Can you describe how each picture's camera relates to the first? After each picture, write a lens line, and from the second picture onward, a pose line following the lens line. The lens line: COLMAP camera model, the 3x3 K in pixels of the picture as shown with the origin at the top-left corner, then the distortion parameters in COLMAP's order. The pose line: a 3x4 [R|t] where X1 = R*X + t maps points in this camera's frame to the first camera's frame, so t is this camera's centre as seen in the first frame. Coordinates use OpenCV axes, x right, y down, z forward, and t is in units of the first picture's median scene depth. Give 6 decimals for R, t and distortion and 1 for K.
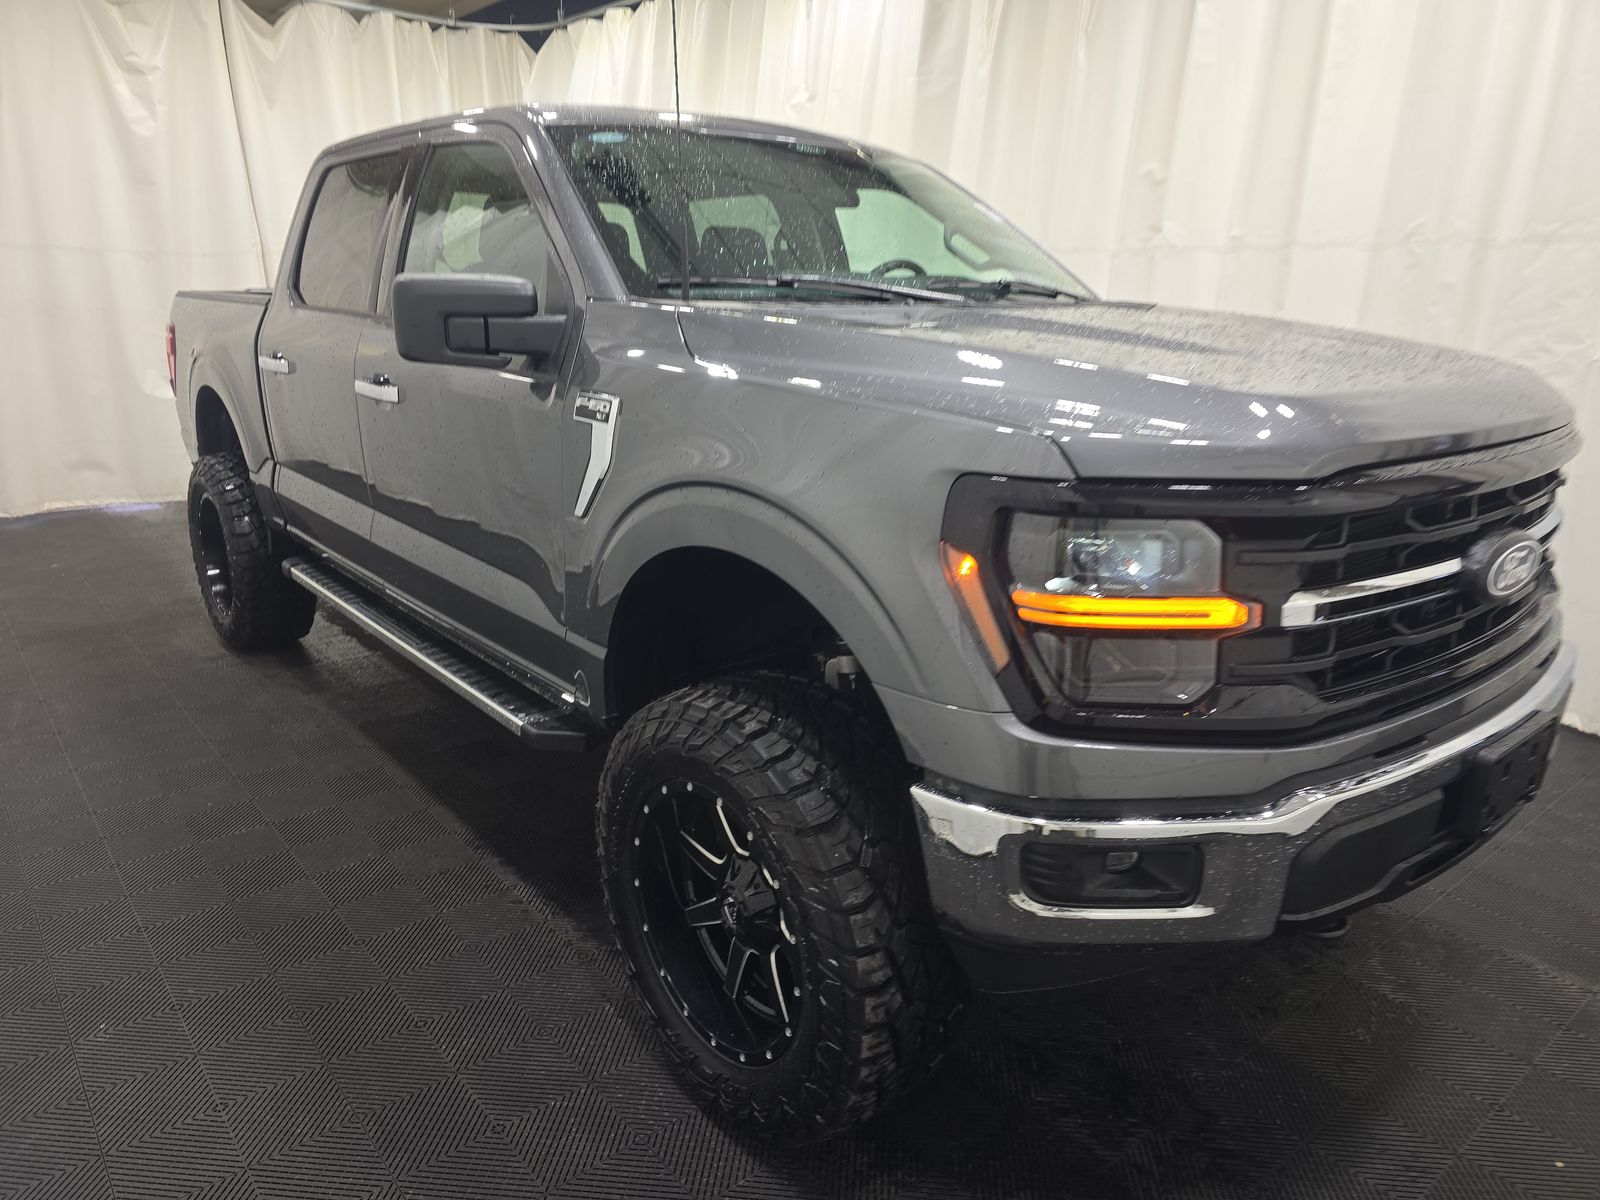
lens RADIAL K [[1064.1, 0, 800.0], [0, 1064.1, 600.0], [0, 0, 1]] dist [0.066561, -0.064055]
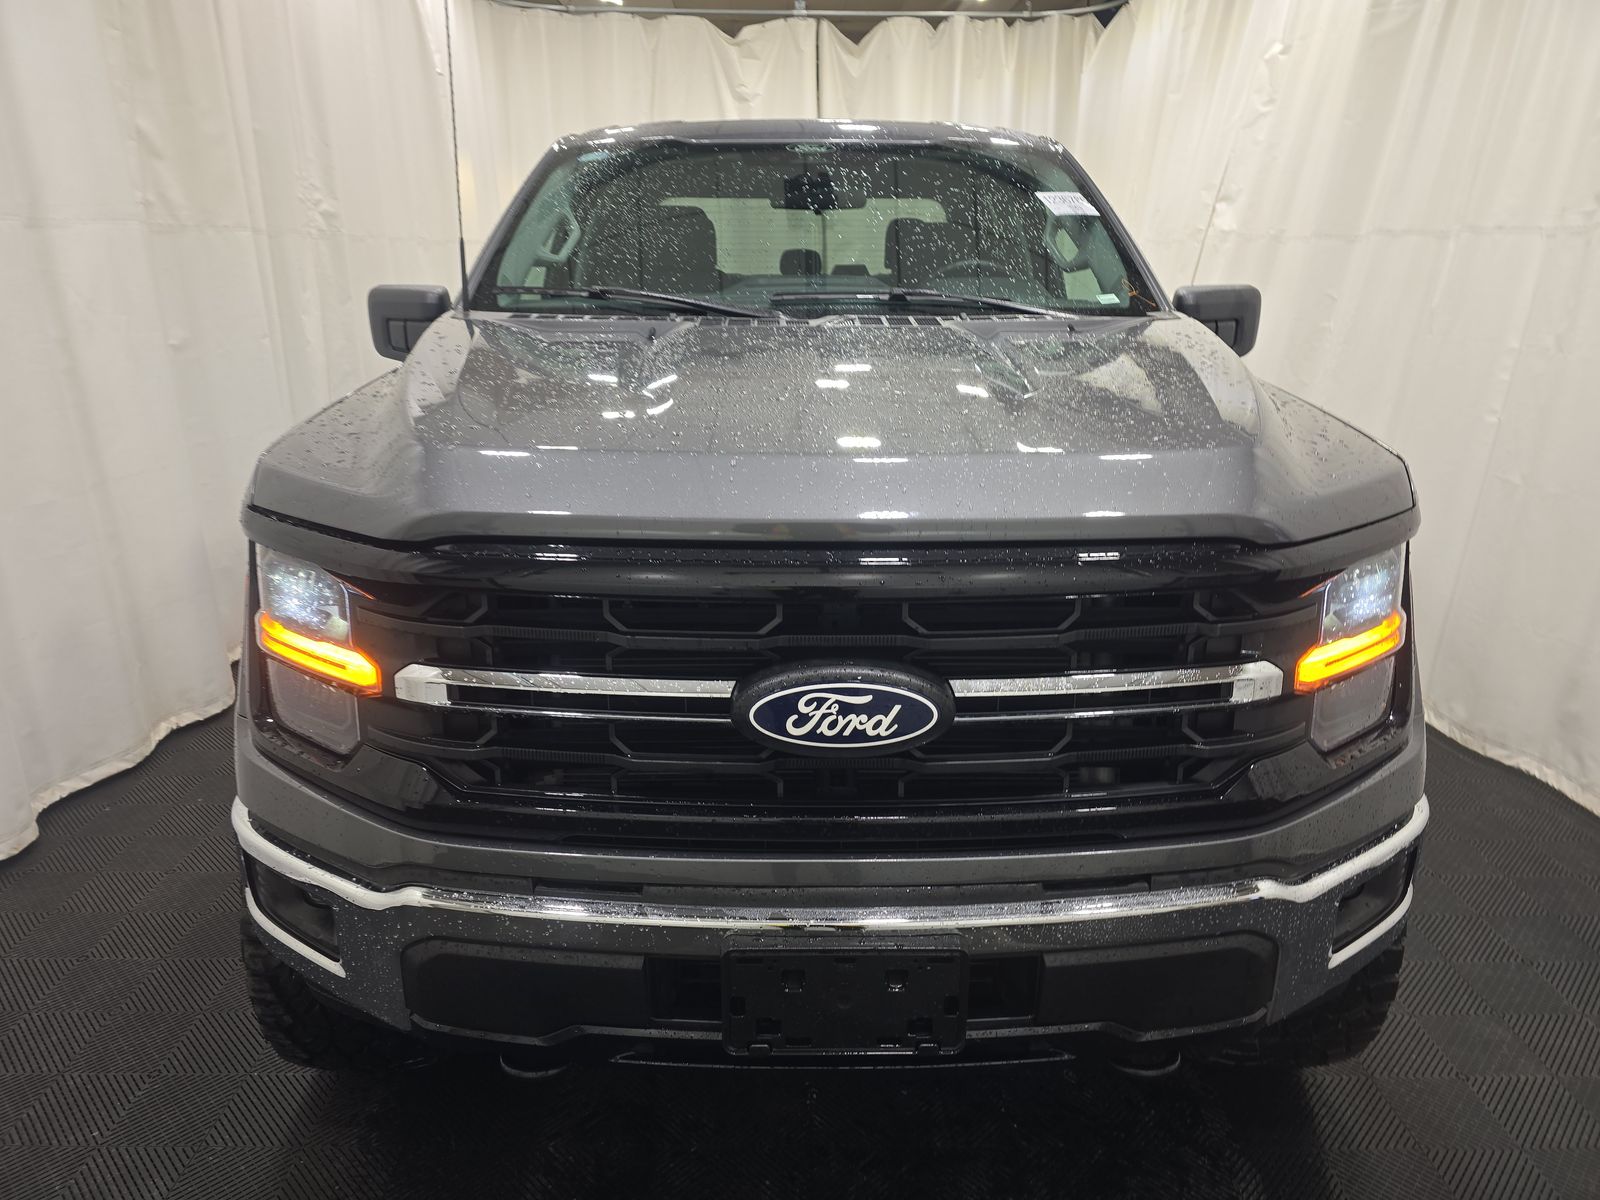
lens RADIAL K [[1064.1, 0, 800.0], [0, 1064.1, 600.0], [0, 0, 1]] dist [0.066561, -0.064055]
pose [[0.773770, 0.181709, -0.606846, 0.273416], [-0.170297, 0.982379, 0.077015, -0.040425], [0.610147, 0.043753, 0.791079, 0.106468]]
